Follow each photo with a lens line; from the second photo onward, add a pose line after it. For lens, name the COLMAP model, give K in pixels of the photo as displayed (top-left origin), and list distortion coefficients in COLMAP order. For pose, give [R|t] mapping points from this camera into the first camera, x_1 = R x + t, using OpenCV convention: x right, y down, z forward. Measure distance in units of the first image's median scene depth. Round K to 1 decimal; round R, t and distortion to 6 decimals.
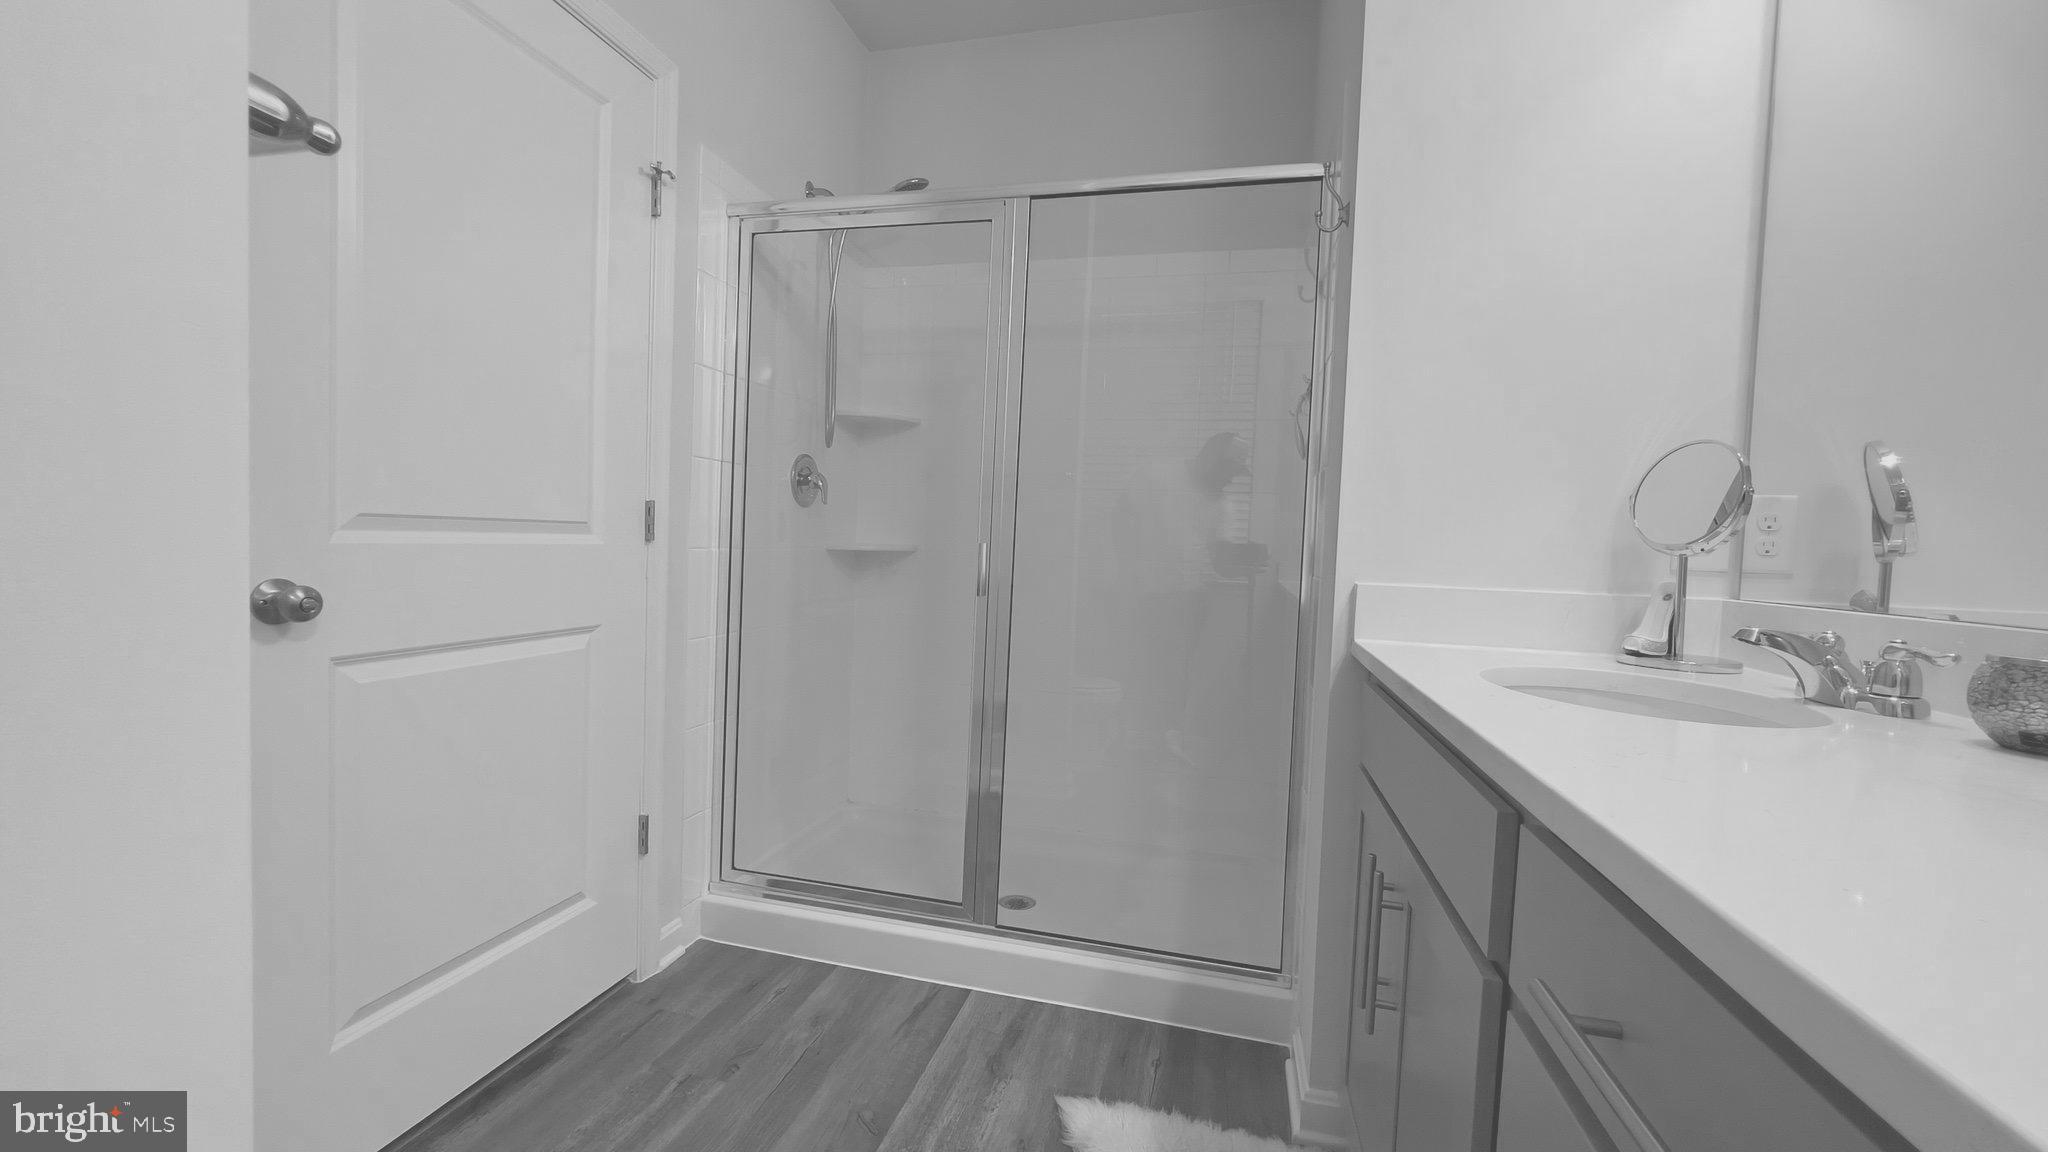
lens RADIAL K [[819.5, 0, 1024.0], [0, 819.5, 576.0], [0, 0, 1]] dist [0.000315, 0.000786]
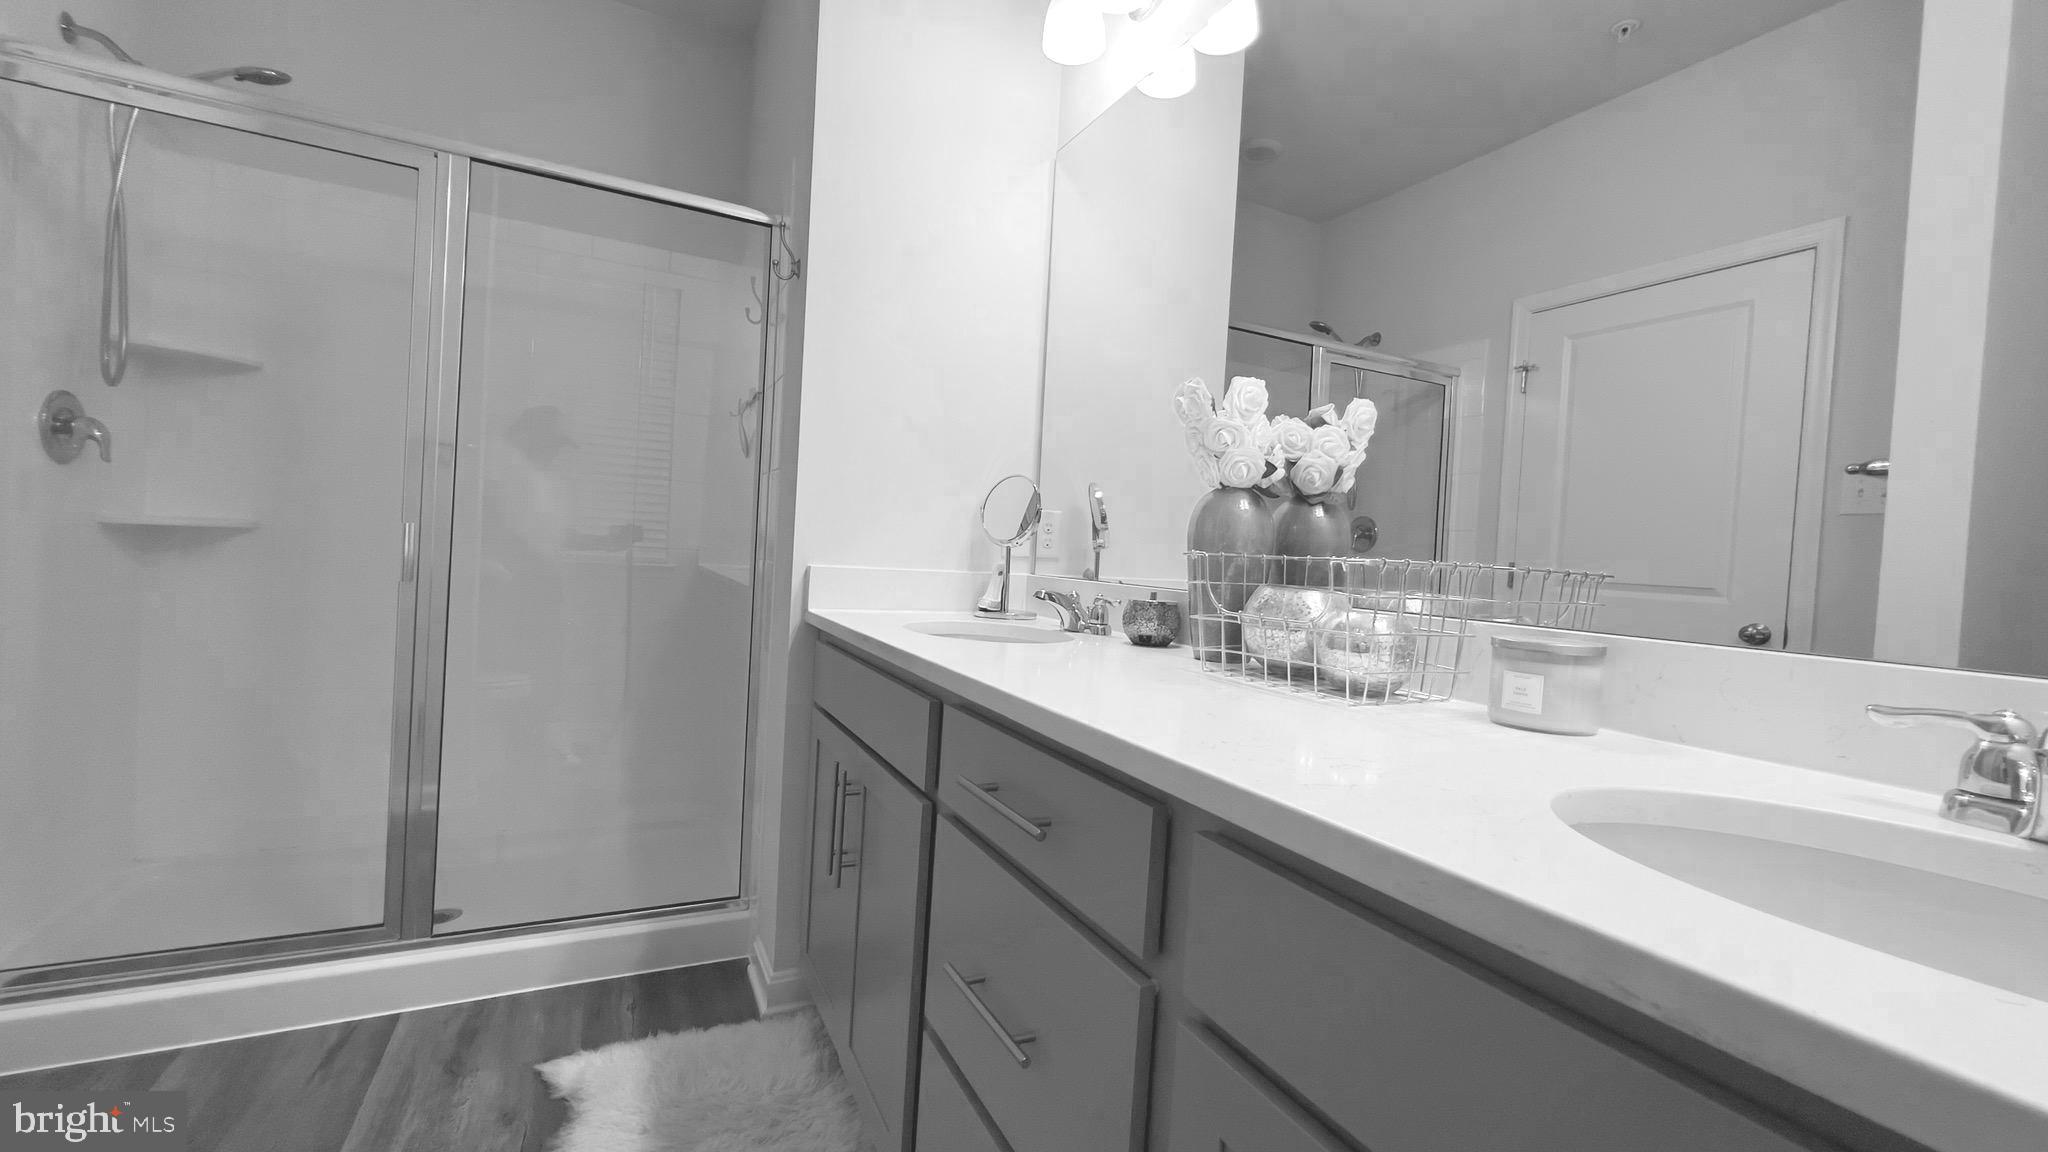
lens RADIAL K [[819.5, 0, 1024.0], [0, 819.5, 576.0], [0, 0, 1]] dist [0.000315, 0.000786]
pose [[0.757052, -0.012625, 0.653232, -0.171857], [-0.001036, 0.999789, 0.020523, -0.001162], [-0.653354, -0.016214, 0.756879, -0.180726]]
